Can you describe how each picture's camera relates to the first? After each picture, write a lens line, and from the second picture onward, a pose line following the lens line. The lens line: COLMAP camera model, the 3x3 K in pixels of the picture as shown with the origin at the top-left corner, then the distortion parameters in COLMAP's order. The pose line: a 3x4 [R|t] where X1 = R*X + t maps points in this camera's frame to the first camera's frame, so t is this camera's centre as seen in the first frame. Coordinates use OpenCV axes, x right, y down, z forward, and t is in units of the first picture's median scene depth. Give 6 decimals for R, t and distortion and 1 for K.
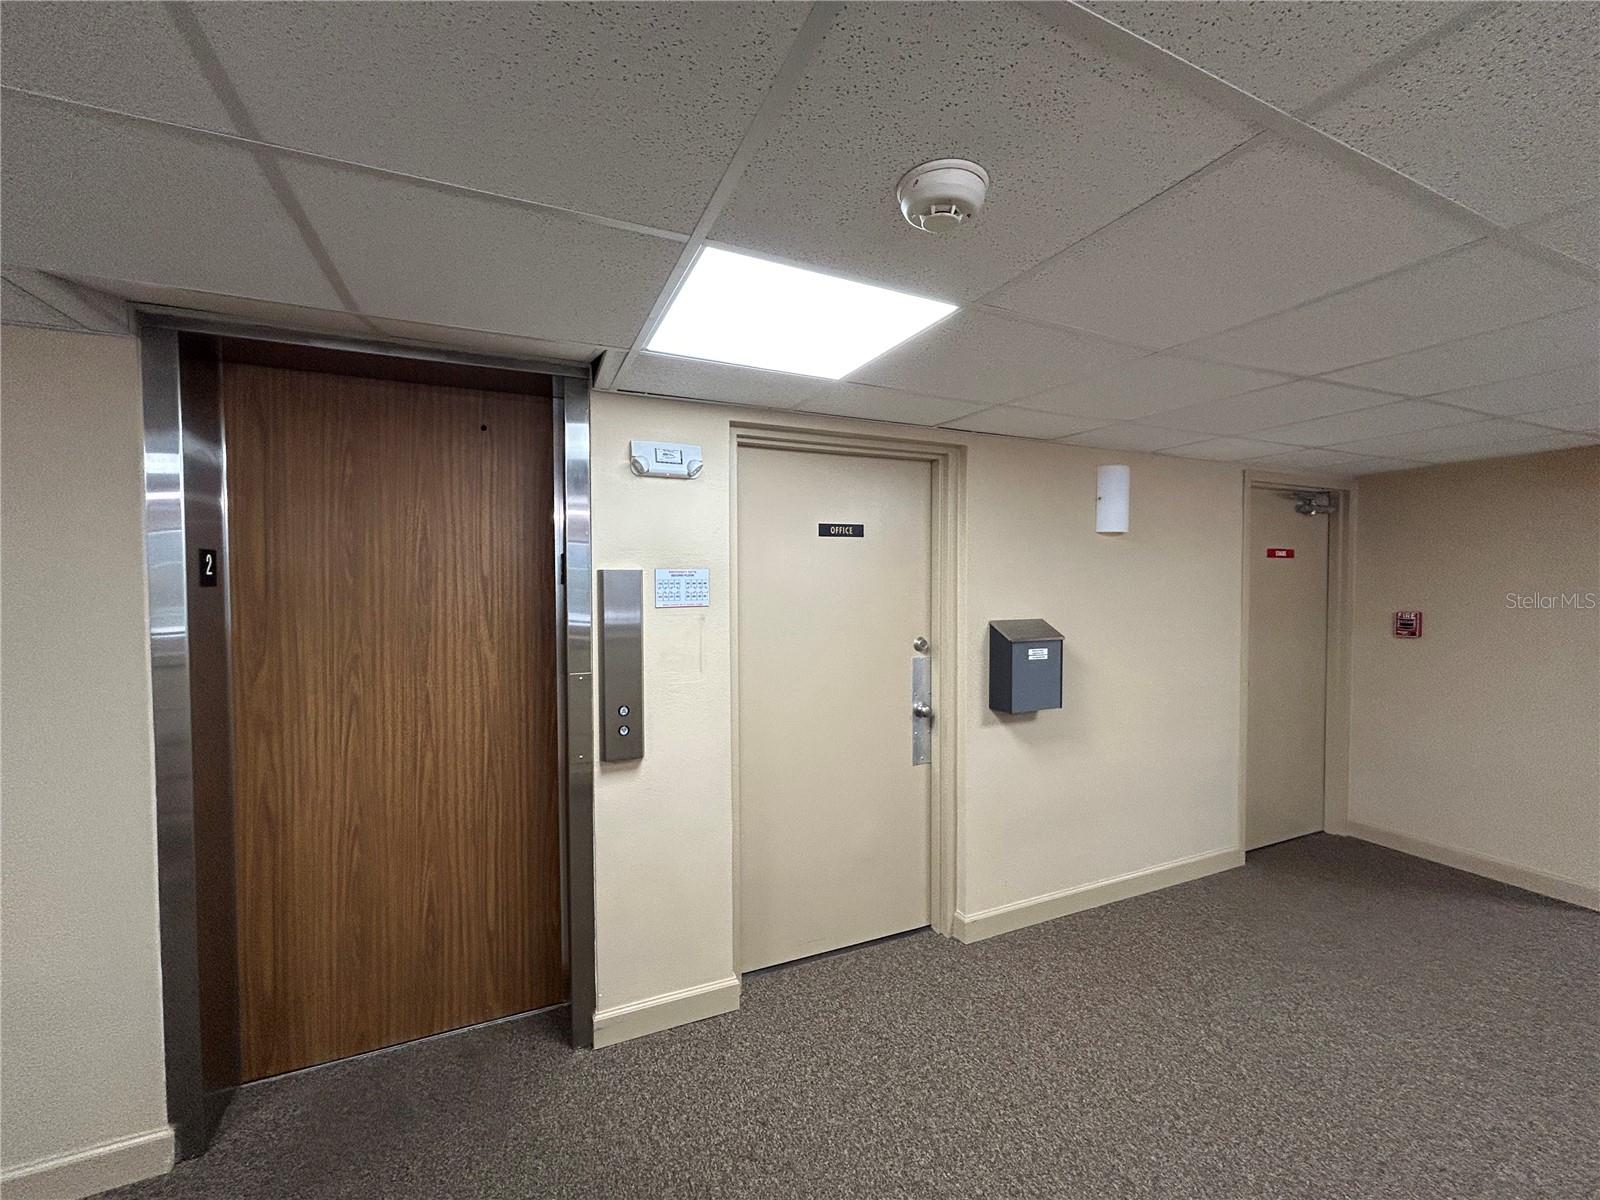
lens RADIAL K [[647.2, 0, 800.7], [0, 647.2, 602.6], [0, 0, 1]] dist [-0.001405, 0.000858]
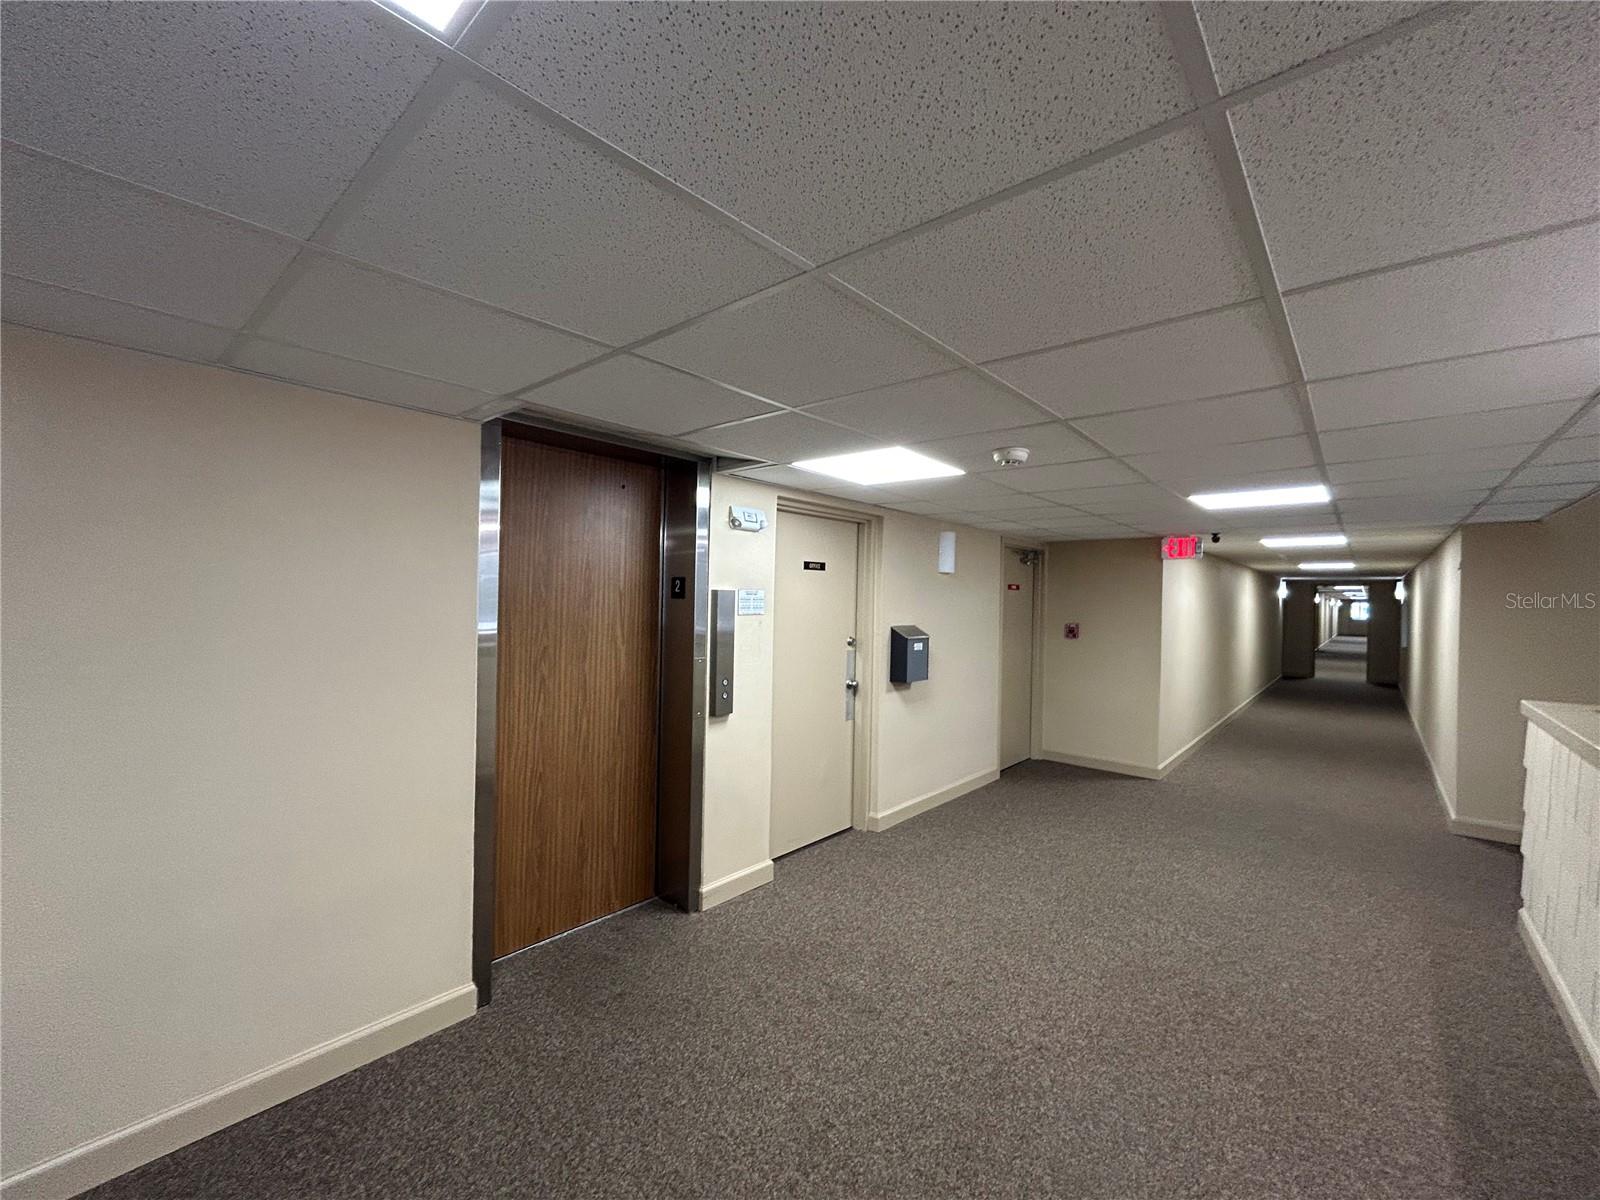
lens RADIAL K [[647.2, 0, 800.2], [0, 647.2, 602.8], [0, 0, 1]] dist [-0.001405, 0.000858]
pose [[0.909839, 0.018279, 0.414558, -0.605671], [-0.008406, 0.999636, -0.025628, 0.014500], [-0.414876, 0.019832, 0.909662, -0.375535]]
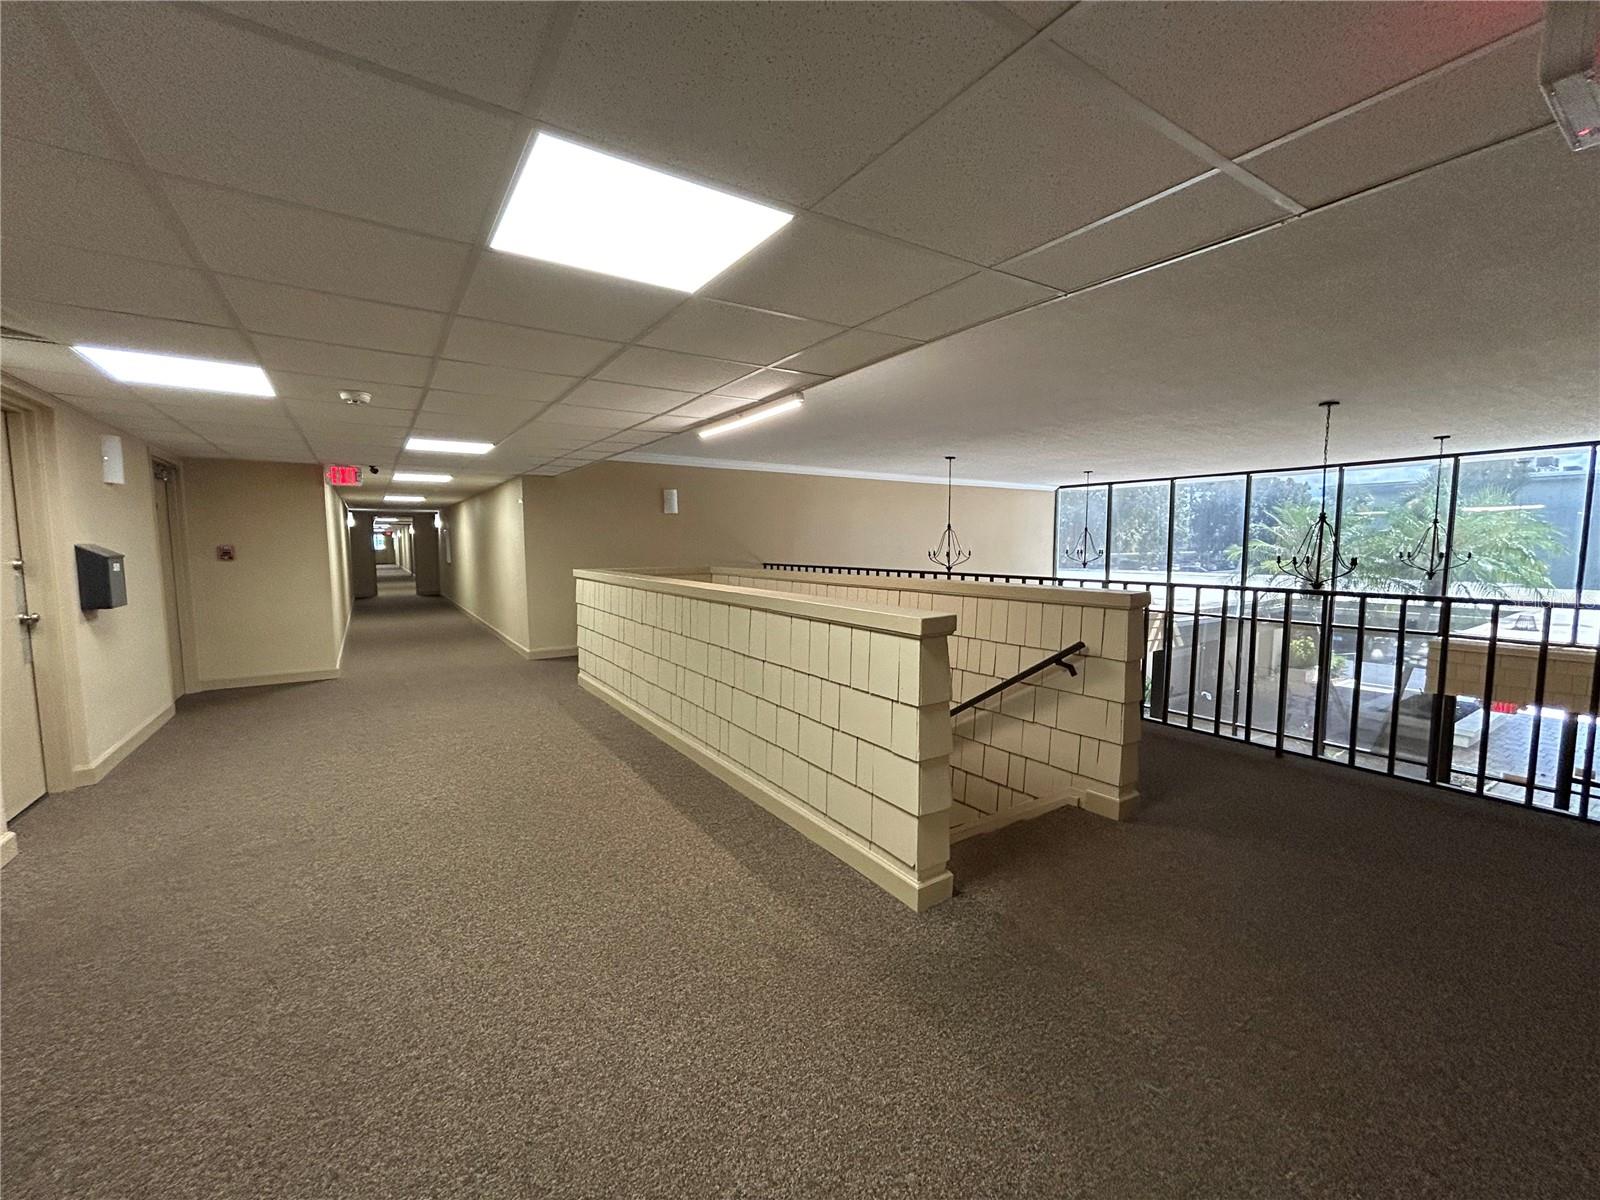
lens RADIAL K [[647.2, 0, 808.4], [0, 647.2, 602.7], [0, 0, 1]] dist [-0.001405, 0.000858]
pose [[-0.176803, -0.087968, 0.980307, -1.365720], [0.038297, 0.994629, 0.096160, 0.081748], [-0.983501, 0.054544, -0.172484, -0.262846]]
